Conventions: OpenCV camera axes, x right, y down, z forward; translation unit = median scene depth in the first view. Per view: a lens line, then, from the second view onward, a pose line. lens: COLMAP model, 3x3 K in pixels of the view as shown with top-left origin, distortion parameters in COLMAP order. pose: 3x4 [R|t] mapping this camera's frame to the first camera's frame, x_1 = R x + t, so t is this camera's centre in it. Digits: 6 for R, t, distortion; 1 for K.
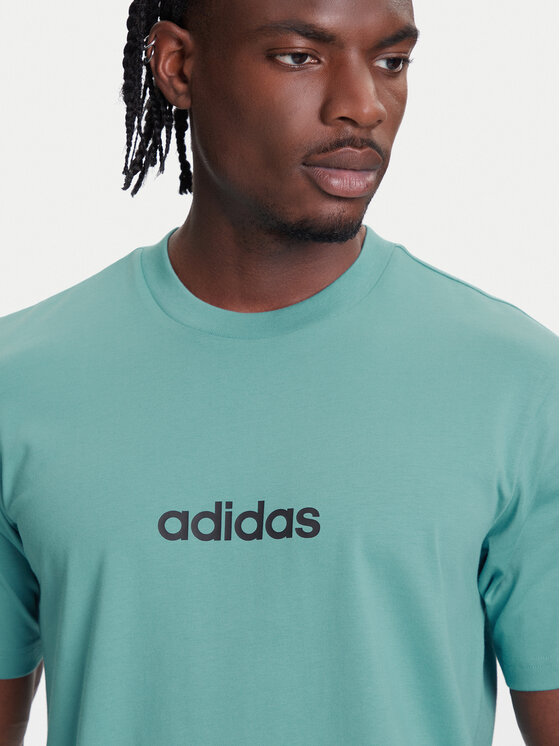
lens RADIAL K [[2157.2, 0, 280.0], [0, 2157.2, 373.0], [0, 0, 1]] dist [-0.485714, -0.525184]
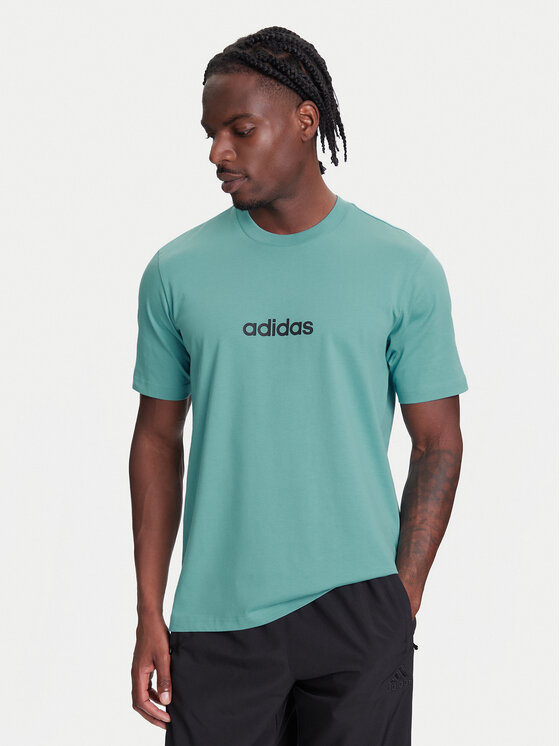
lens RADIAL K [[1463.7, 0, 280.0], [0, 1463.7, 373.0], [0, 0, 1]] dist [0.265770, -0.049247]
pose [[0.998922, -0.000930, -0.046410, 0.054333], [0.004346, 0.997281, 0.073560, 0.002885], [0.046215, -0.073682, 0.996210, -0.544656]]
